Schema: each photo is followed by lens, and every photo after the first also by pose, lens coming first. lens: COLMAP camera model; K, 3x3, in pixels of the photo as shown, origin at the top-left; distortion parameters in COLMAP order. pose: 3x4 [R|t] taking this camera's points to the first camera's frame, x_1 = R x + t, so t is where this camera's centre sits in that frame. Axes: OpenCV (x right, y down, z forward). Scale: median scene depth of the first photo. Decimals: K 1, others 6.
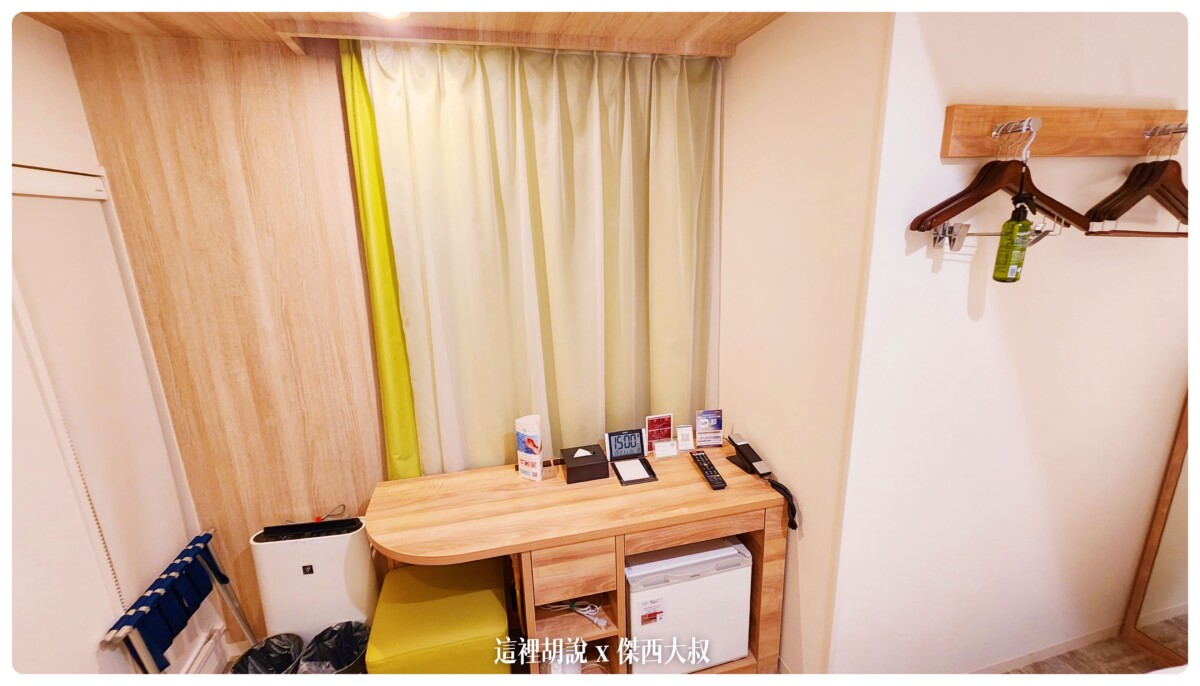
lens RADIAL K [[492.6, 0, 600.0], [0, 492.6, 343.0], [0, 0, 1]] dist [-0.000126, -0.000017]
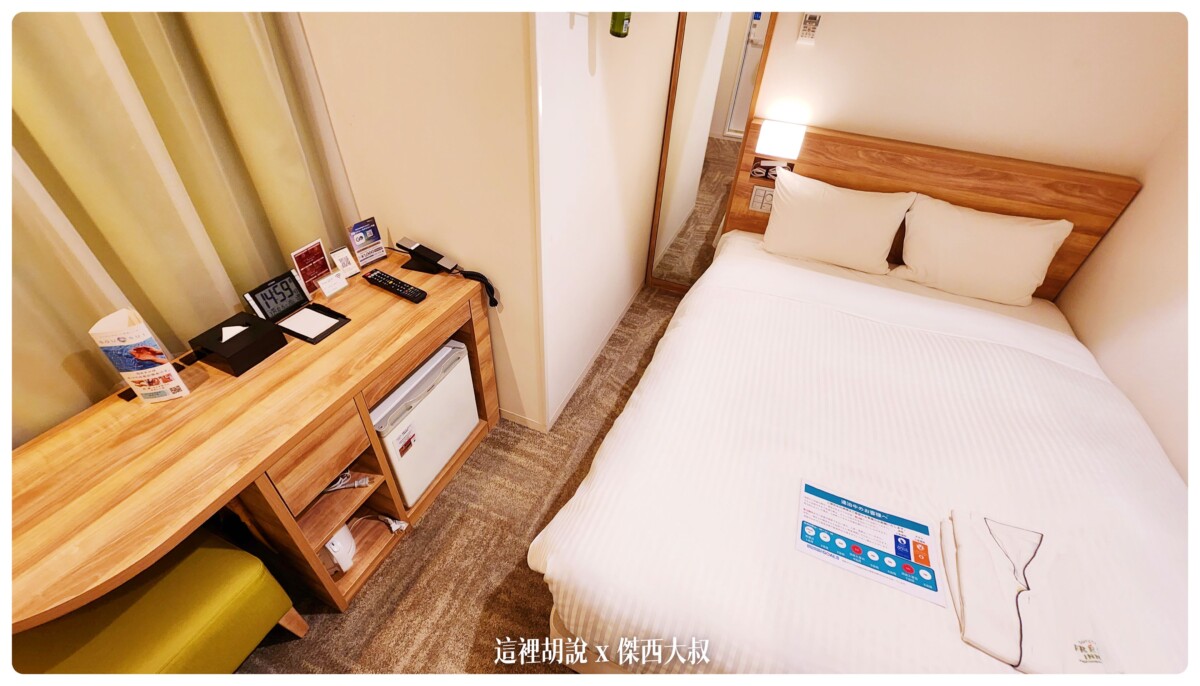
lens RADIAL K [[486.6, 0, 600.0], [0, 486.6, 343.0], [0, 0, 1]] dist [-0.001179, -0.000111]
pose [[0.592302, -0.456541, 0.663889, -0.203299], [0.120463, 0.864891, 0.487291, -0.045488], [-0.796660, -0.208649, 0.567273, 0.167805]]
